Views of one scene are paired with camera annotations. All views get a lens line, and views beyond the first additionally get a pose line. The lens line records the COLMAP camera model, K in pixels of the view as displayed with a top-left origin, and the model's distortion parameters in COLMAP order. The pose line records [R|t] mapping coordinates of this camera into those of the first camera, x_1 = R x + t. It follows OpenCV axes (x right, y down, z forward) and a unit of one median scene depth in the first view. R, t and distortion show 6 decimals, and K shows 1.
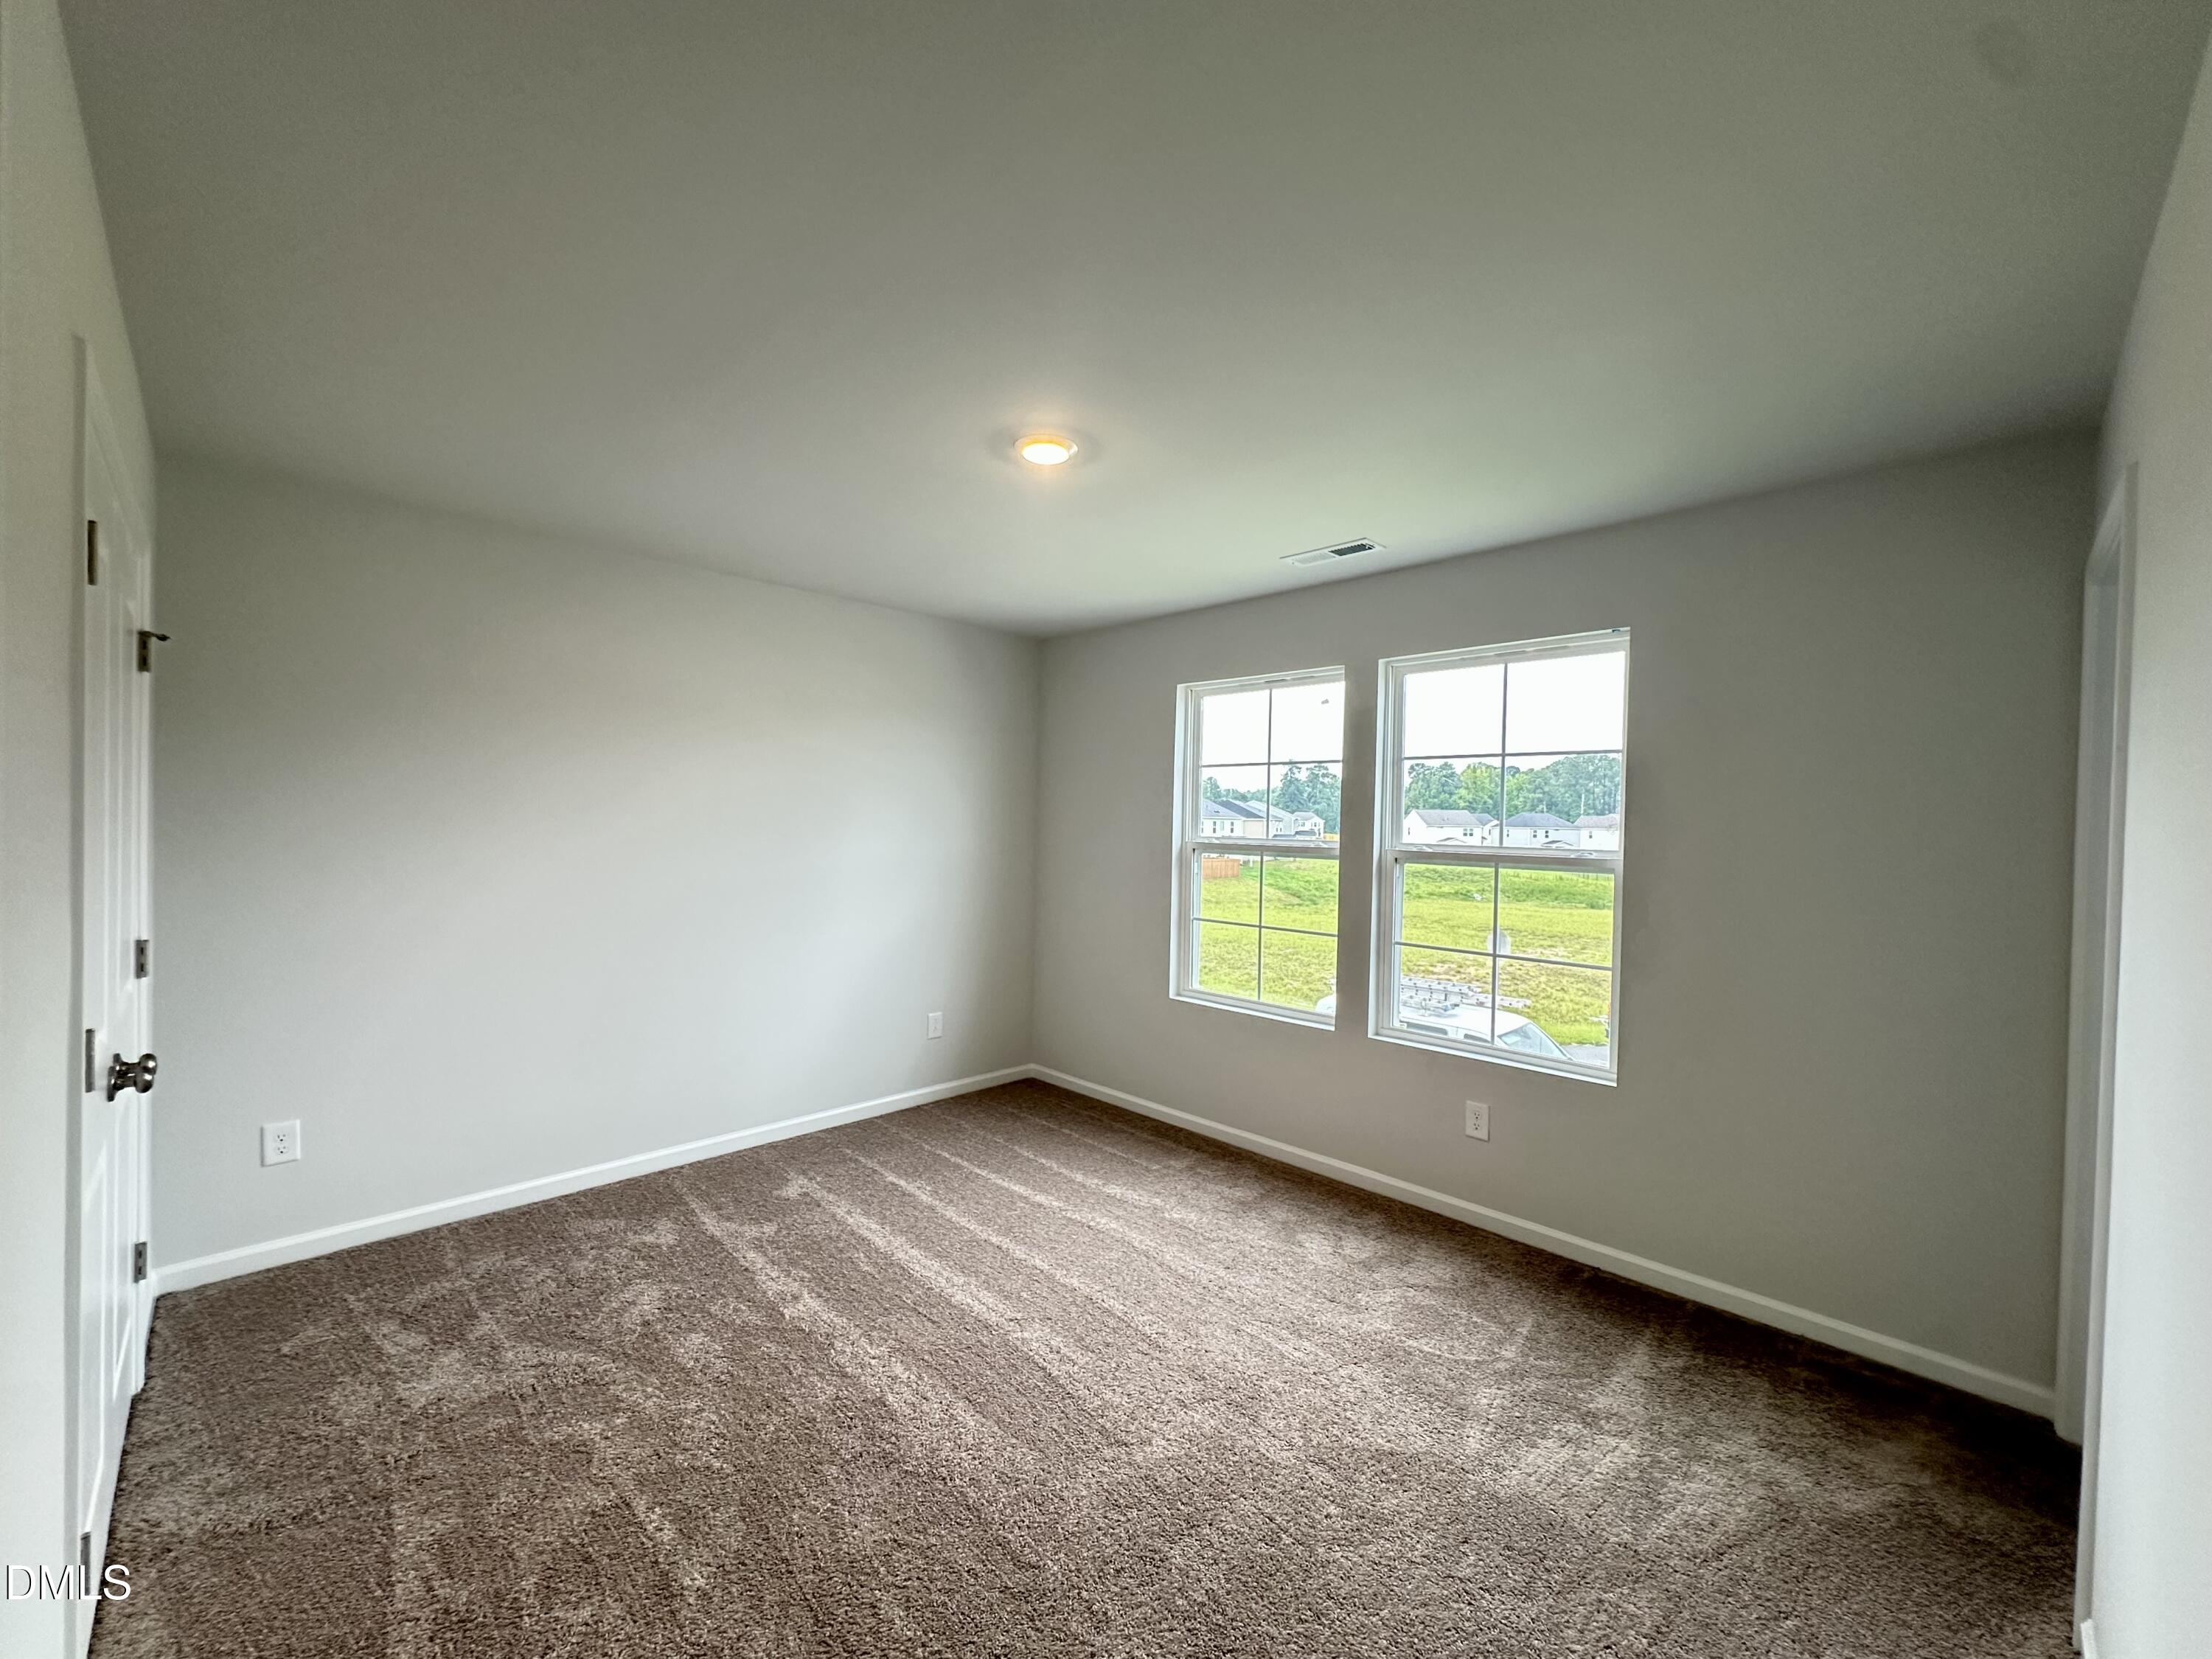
lens RADIAL K [[882.1, 0, 1112.5], [0, 882.1, 820.5], [0, 0, 1]] dist [-0.021775, 0.006647]
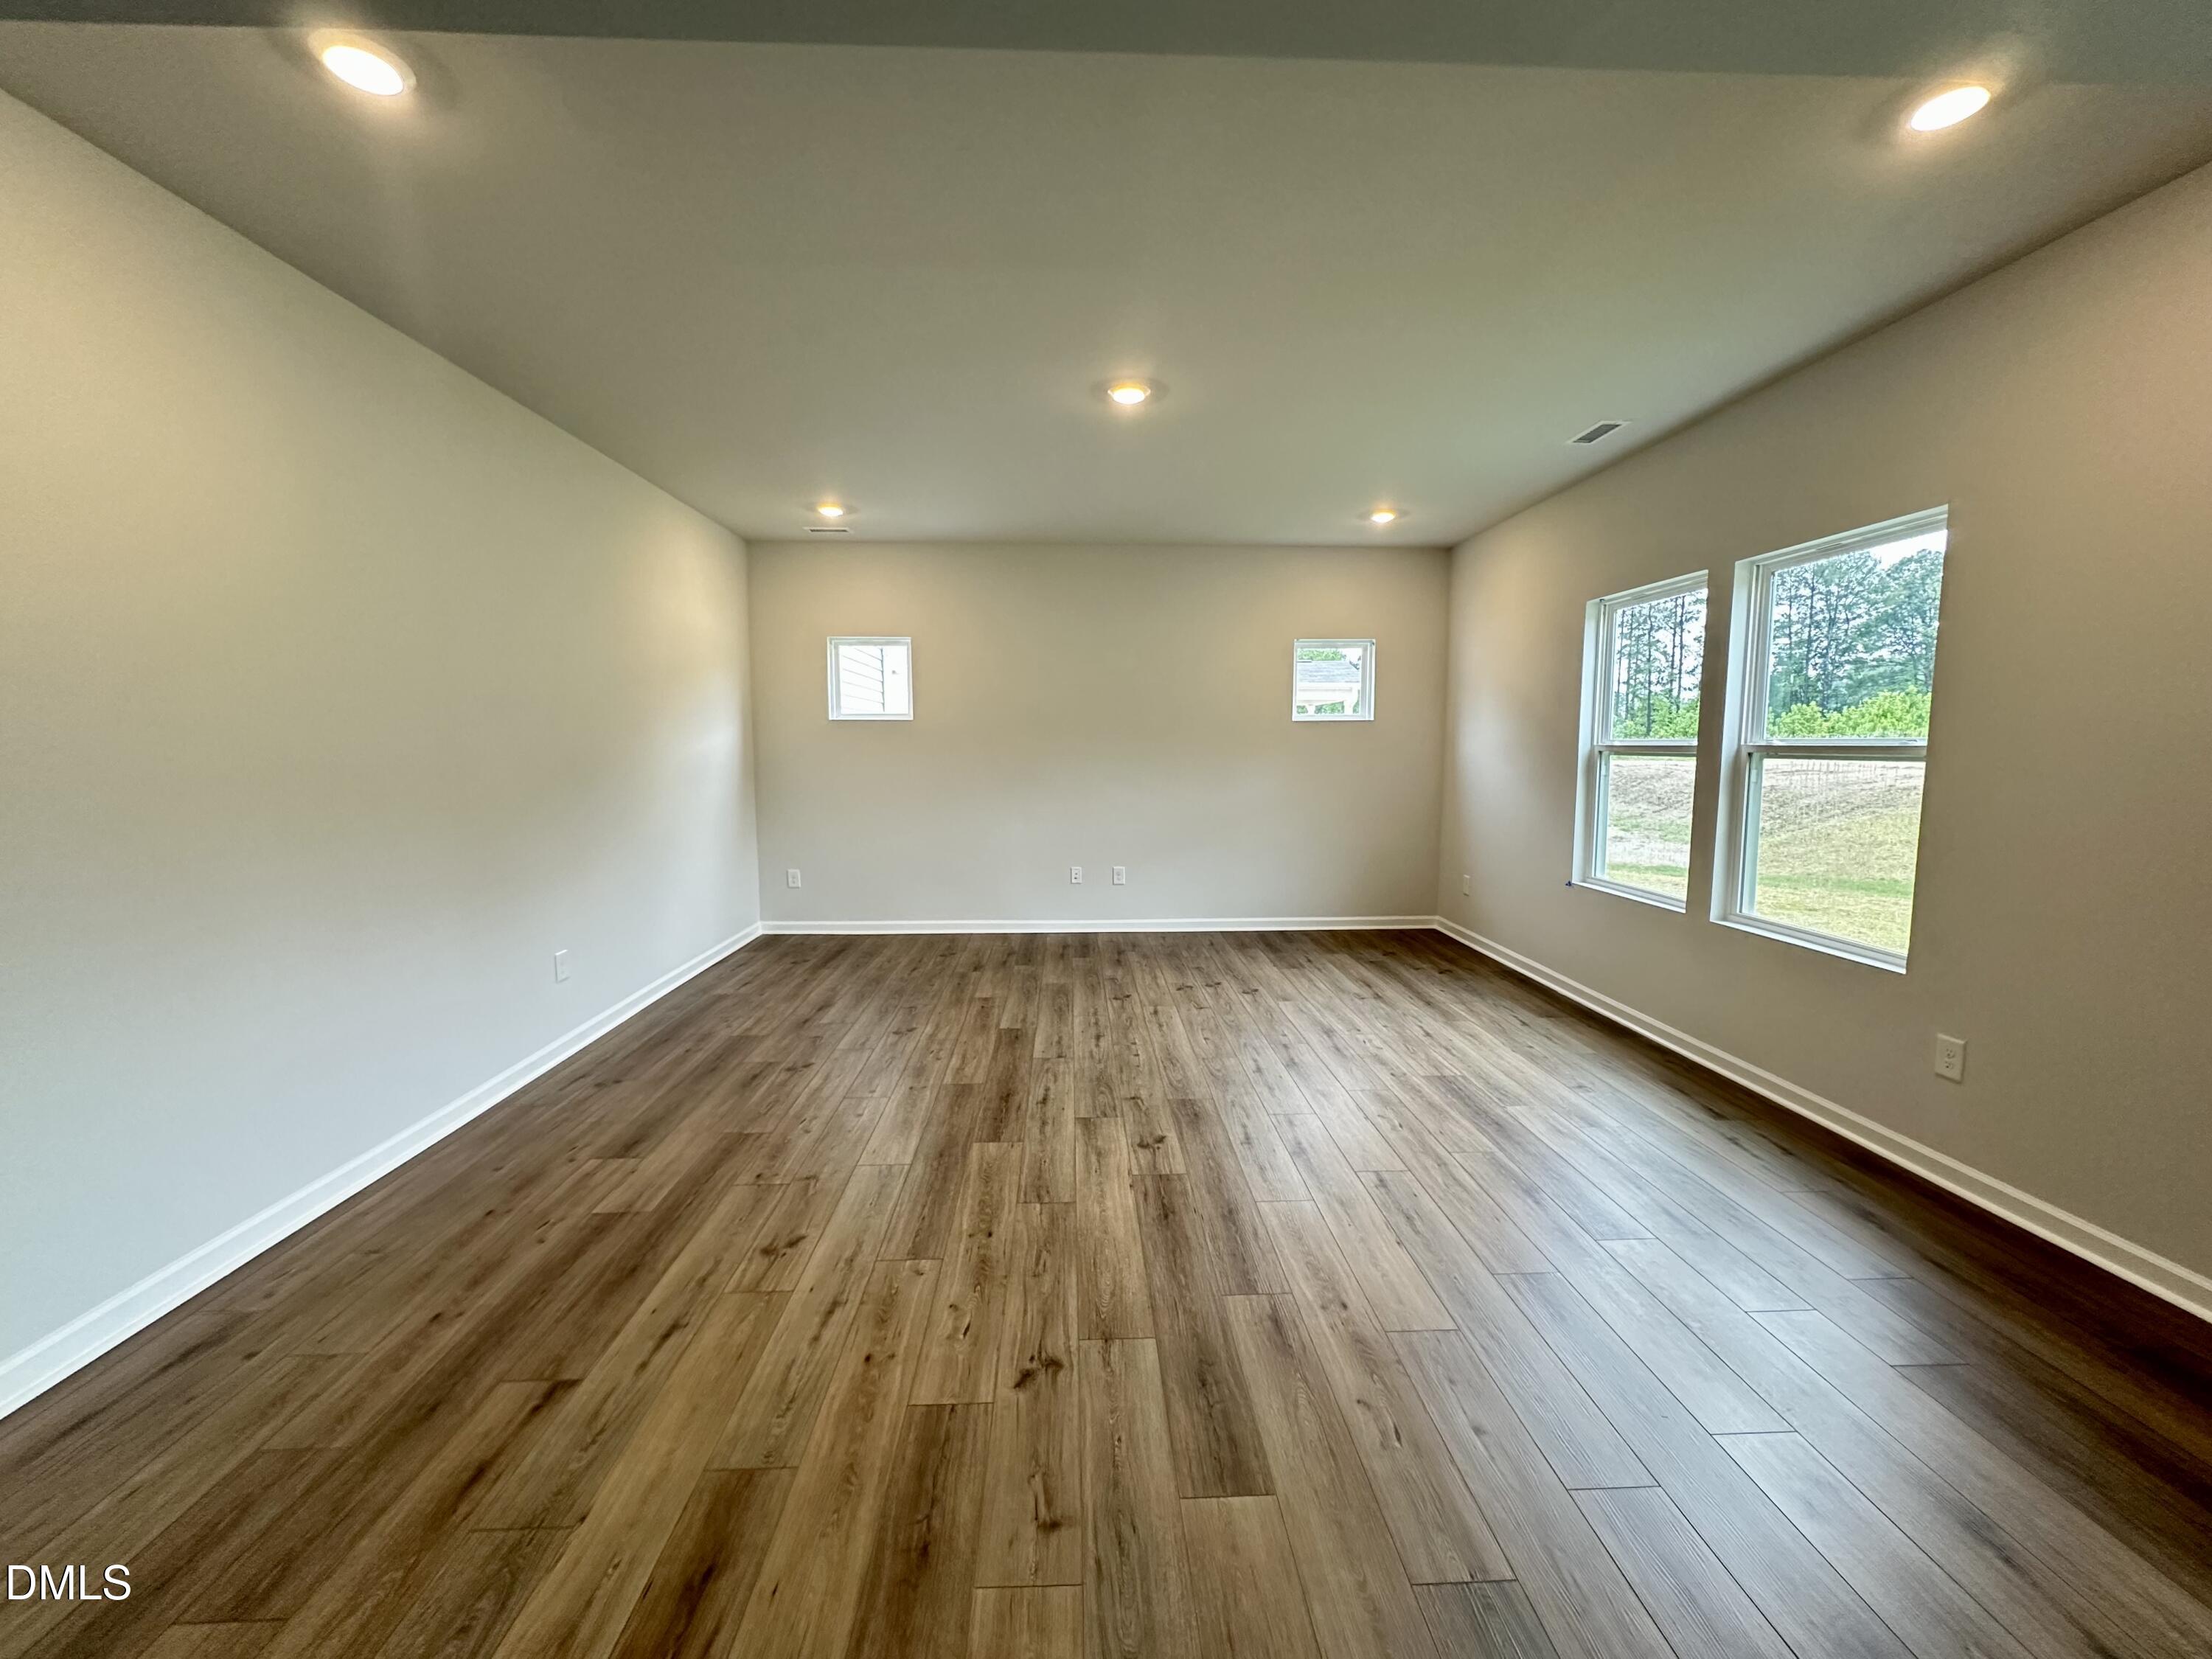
lens RADIAL K [[886.0, 0, 1106.0], [0, 886.0, 829.5], [0, 0, 1]] dist [0.002284, -0.000070]
pose [[0.708680, 0.057455, -0.703187, 0.536857], [-0.005201, 0.997077, 0.076226, 0.056215], [0.705511, -0.050362, 0.706907, -0.296049]]
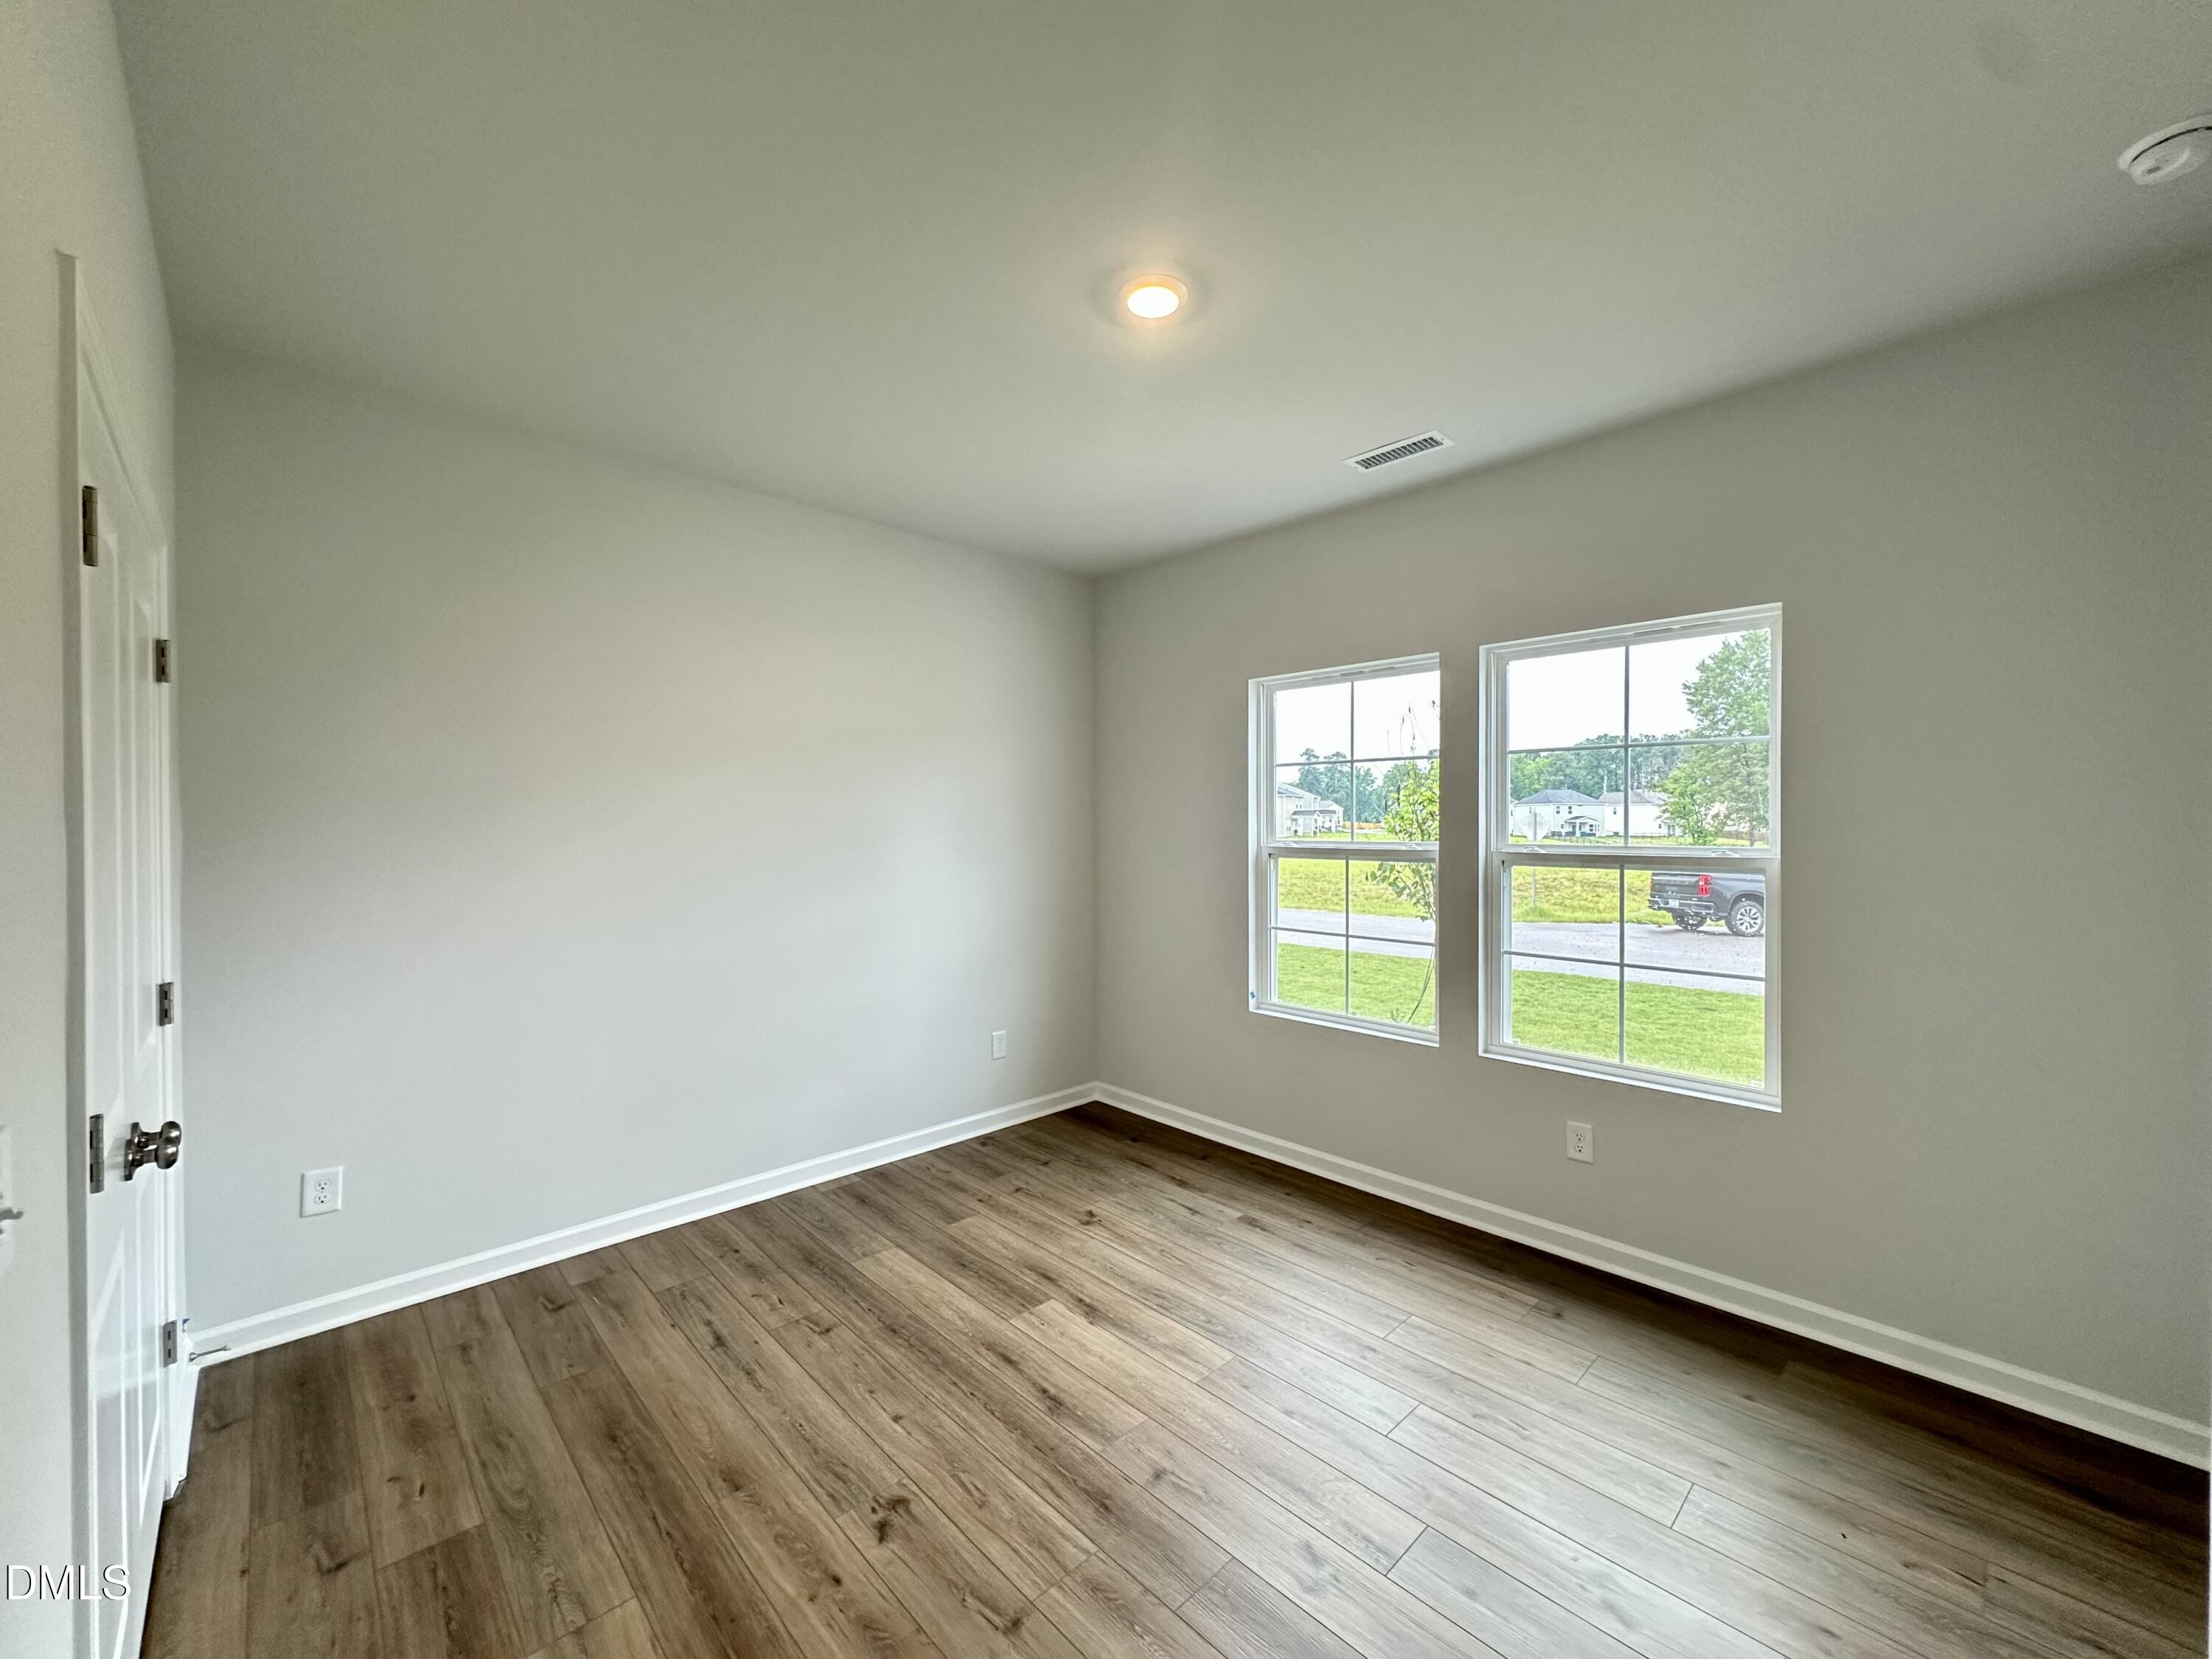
lens RADIAL K [[886.0, 0, 1106.0], [0, 886.0, 829.5], [0, 0, 1]] dist [0.002284, -0.000070]
pose [[0.999370, -0.016822, -0.031246, -0.062214], [0.017012, 0.999838, 0.005822, -0.002829], [0.031143, -0.006350, 0.999495, 0.060560]]
